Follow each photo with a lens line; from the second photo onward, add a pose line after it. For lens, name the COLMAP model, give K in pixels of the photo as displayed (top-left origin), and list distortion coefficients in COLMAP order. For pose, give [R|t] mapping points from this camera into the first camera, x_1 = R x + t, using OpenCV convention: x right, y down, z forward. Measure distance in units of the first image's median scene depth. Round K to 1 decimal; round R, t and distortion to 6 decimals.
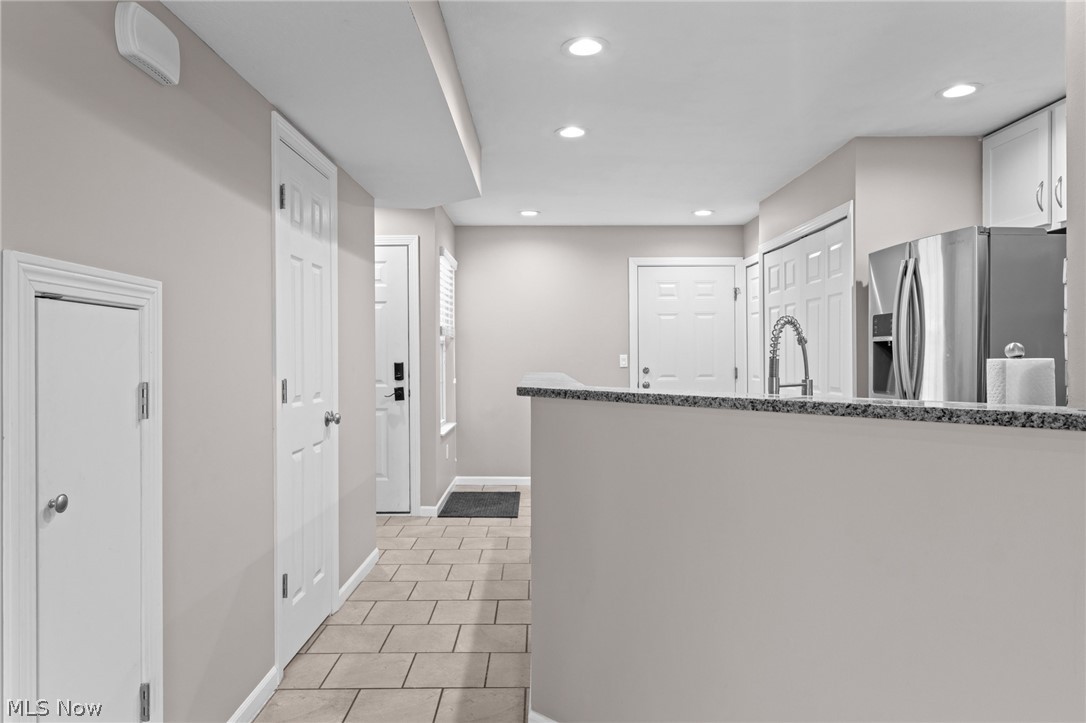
lens RADIAL K [[661.0, 0, 545.8], [0, 661.0, 360.2], [0, 0, 1]] dist [0.001552, 0.000042]
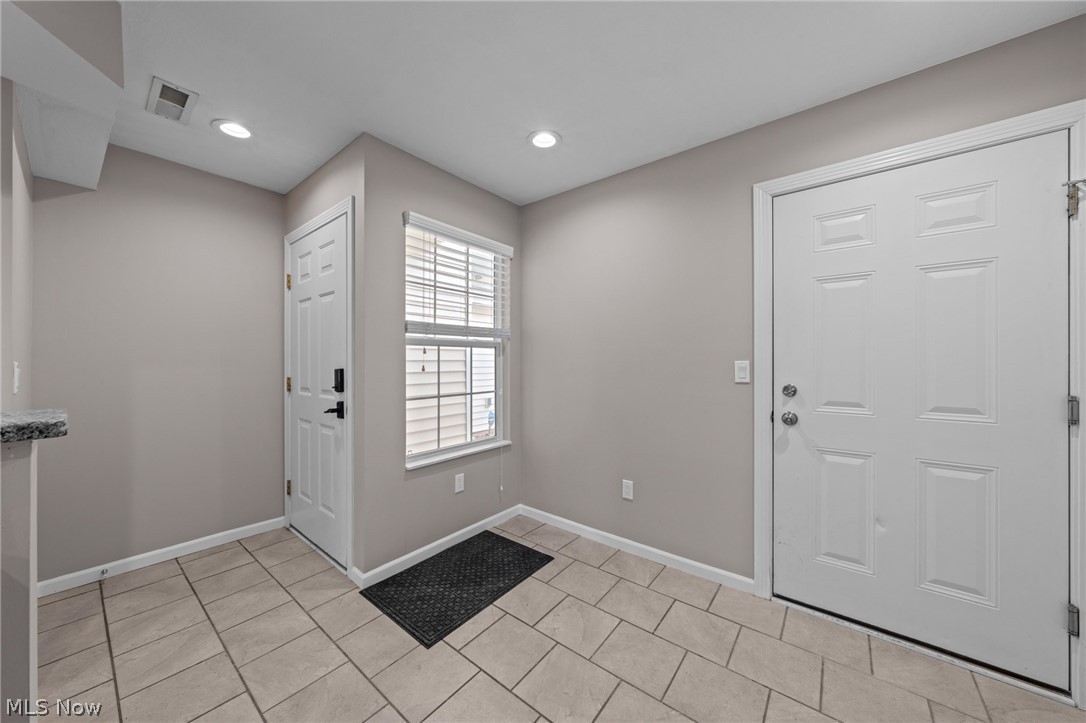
lens RADIAL K [[375.2, 0, 543.4], [0, 375.2, 362.2], [0, 0, 1]] dist [-0.000053, 0.000001]
pose [[0.778764, 0.007001, -0.627278, 0.213315], [-0.009498, 0.999955, -0.000631, -0.005790], [0.627246, 0.006450, 0.778795, 0.736191]]
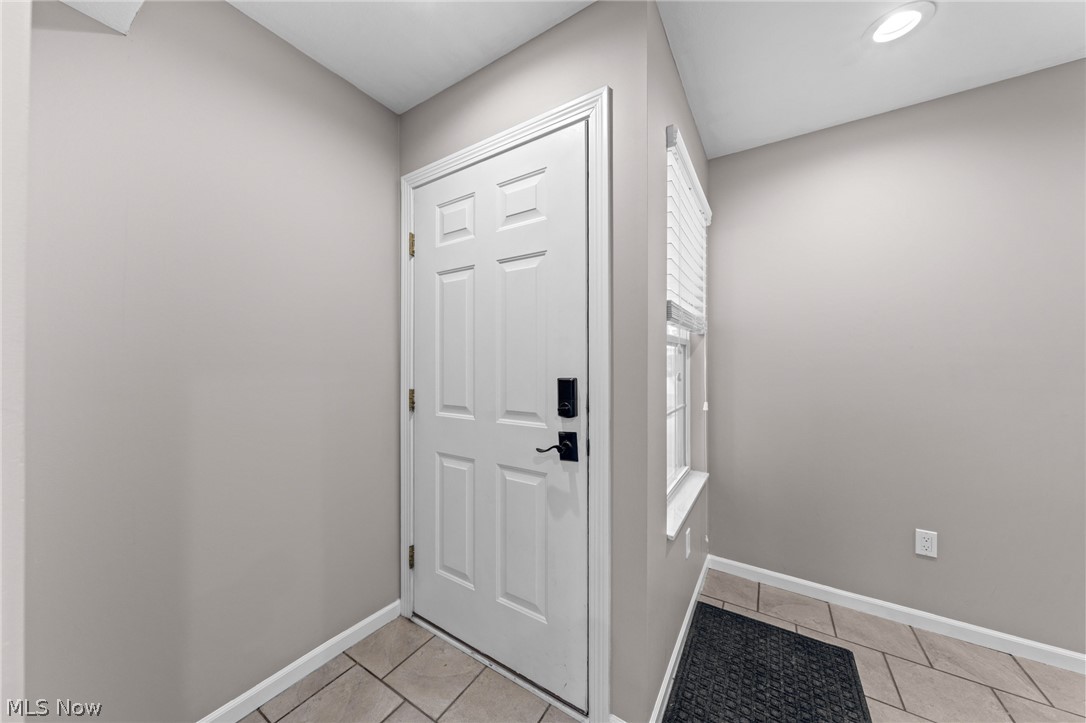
lens RADIAL K [[365.7, 0, 546.3], [0, 365.7, 361.6], [0, 0, 1]] dist [-0.000825, 0.000038]
pose [[0.840797, 0.003625, -0.541338, -0.087812], [-0.008956, 0.999934, -0.007214, -0.005736], [0.541276, 0.010914, 0.840774, 0.706891]]
